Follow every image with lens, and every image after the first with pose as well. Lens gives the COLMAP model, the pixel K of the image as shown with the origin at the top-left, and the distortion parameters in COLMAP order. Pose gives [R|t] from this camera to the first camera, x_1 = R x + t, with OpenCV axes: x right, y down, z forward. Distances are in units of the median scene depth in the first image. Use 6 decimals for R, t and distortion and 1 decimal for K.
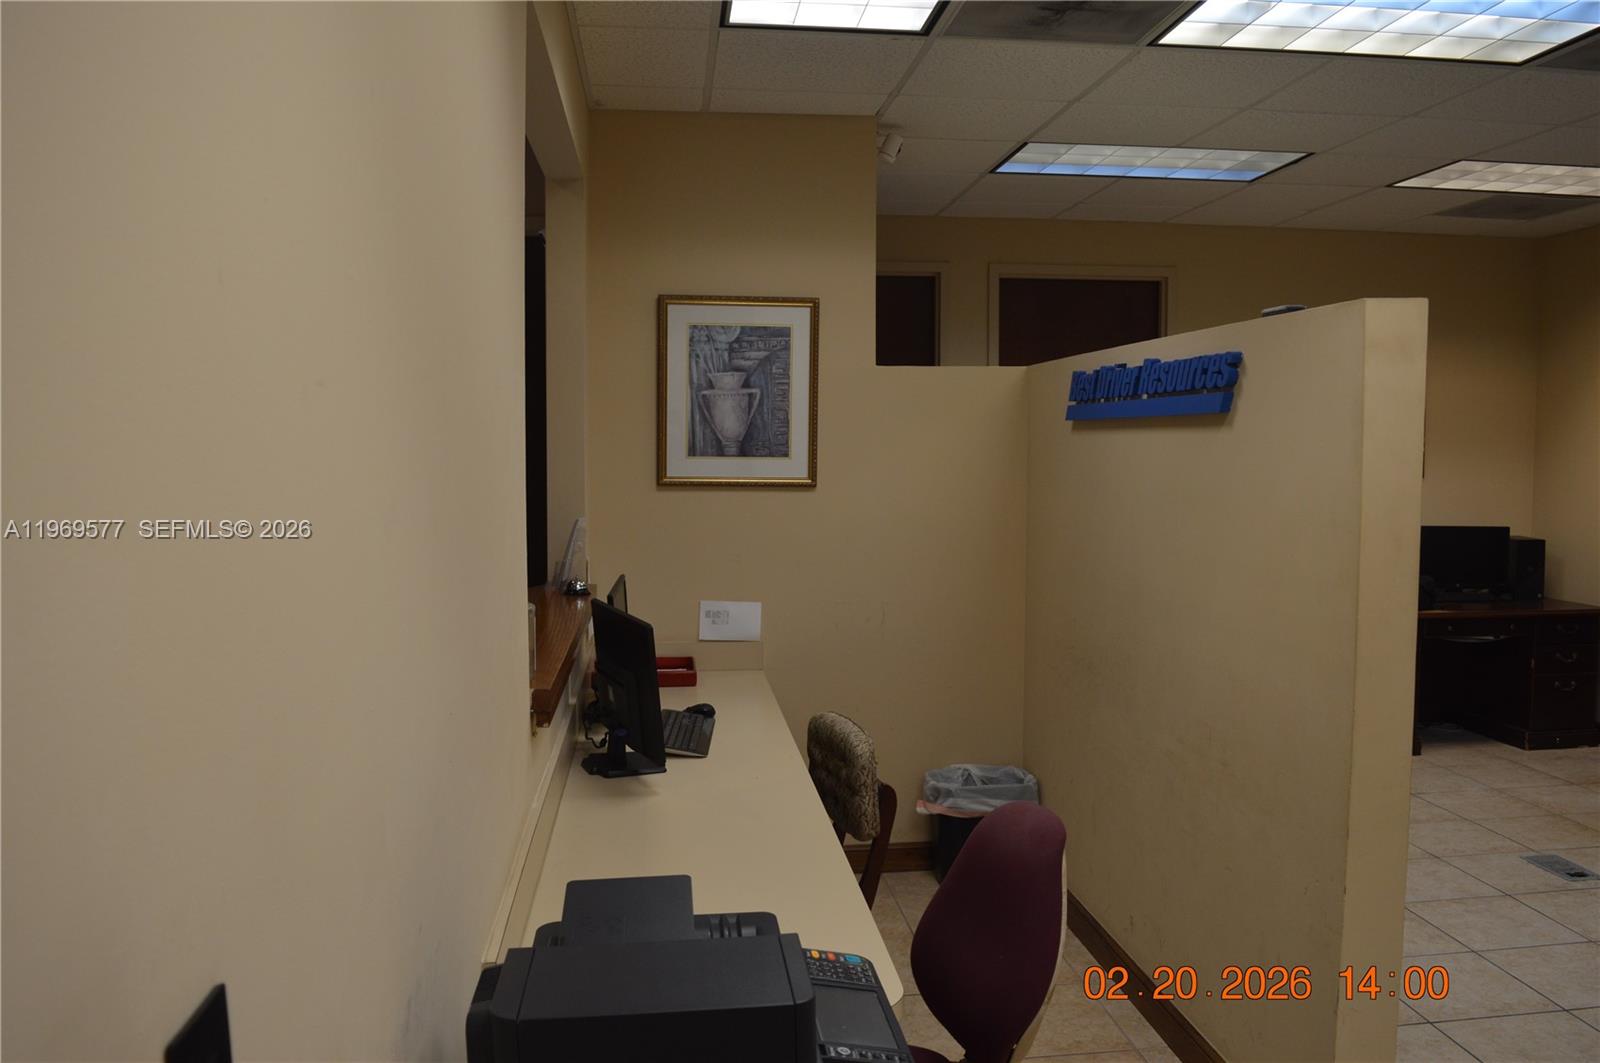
lens RADIAL K [[1258.5, 0, 800.0], [0, 1258.5, 531.5], [0, 0, 1]] dist [-0.114088, 0.041484]
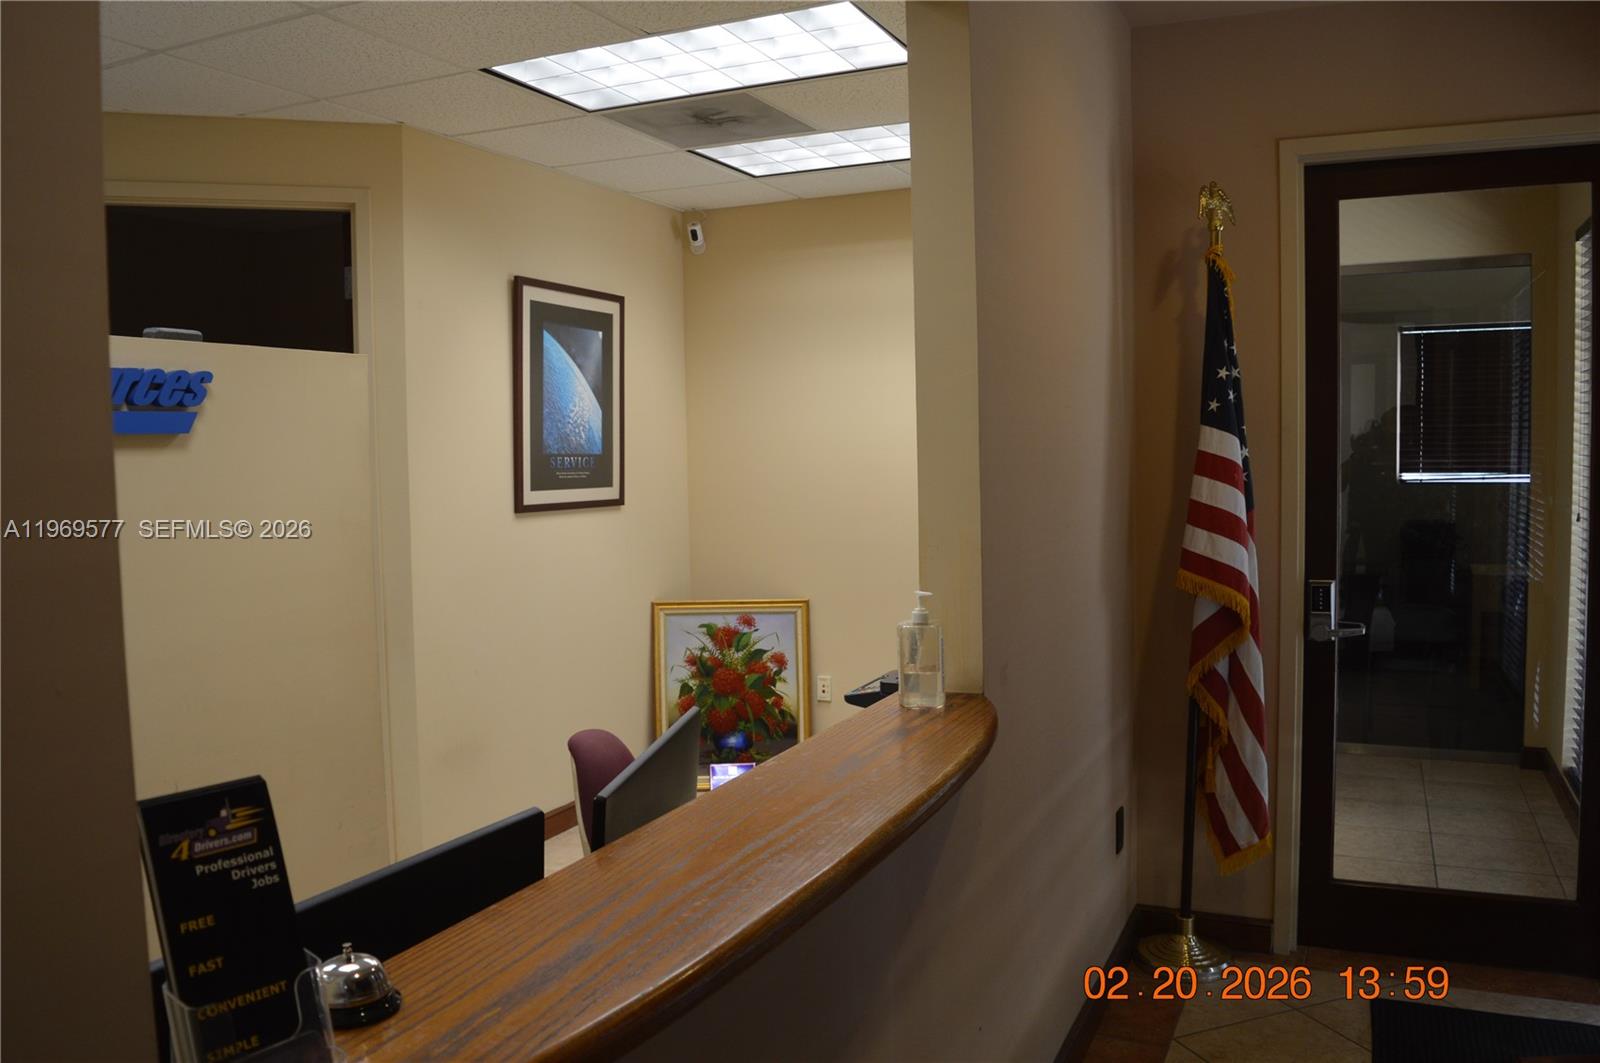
lens RADIAL K [[1258.5, 0, 800.0], [0, 1258.5, 531.5], [0, 0, 1]] dist [-0.114088, 0.041484]
pose [[-0.858730, -0.018650, 0.512089, -0.415122], [0.054242, 0.990415, 0.127030, -0.087596], [-0.509550, 0.136861, -0.849487, 1.195230]]
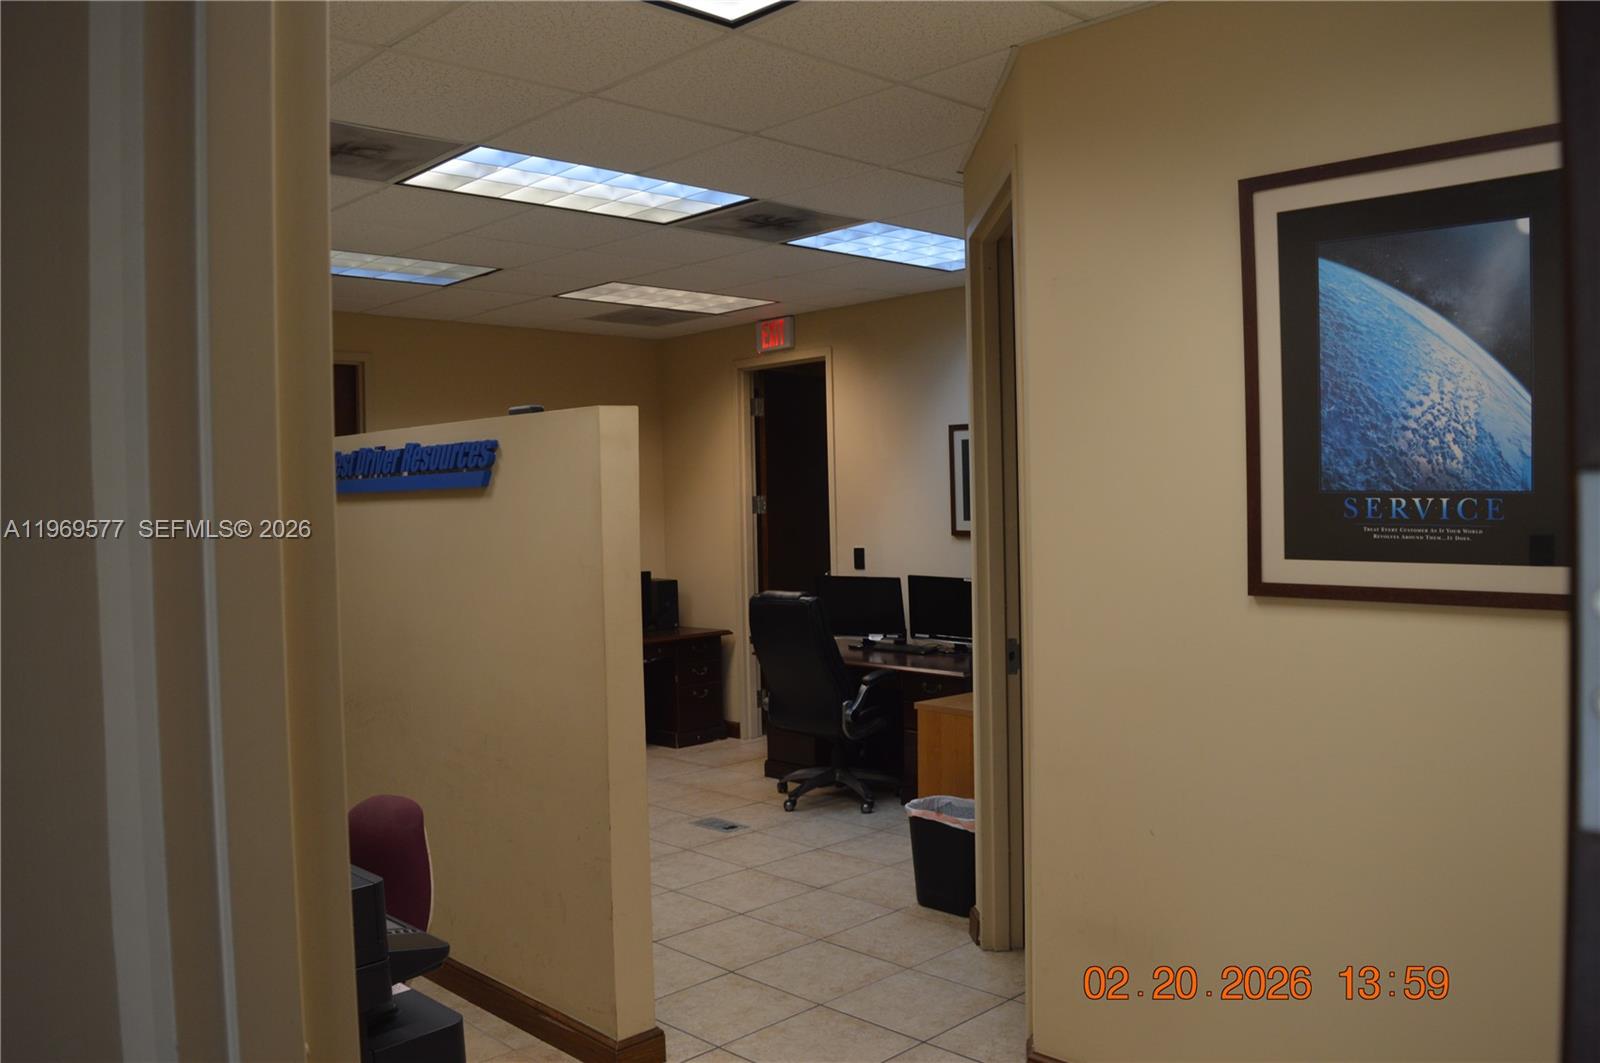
lens RADIAL K [[1258.5, 0, 800.0], [0, 1258.5, 531.5], [0, 0, 1]] dist [-0.114088, 0.041484]
pose [[0.780284, -0.031404, 0.624636, -0.165645], [0.065096, 0.997392, -0.031172, 0.010015], [-0.622028, 0.064984, 0.780293, -0.167088]]
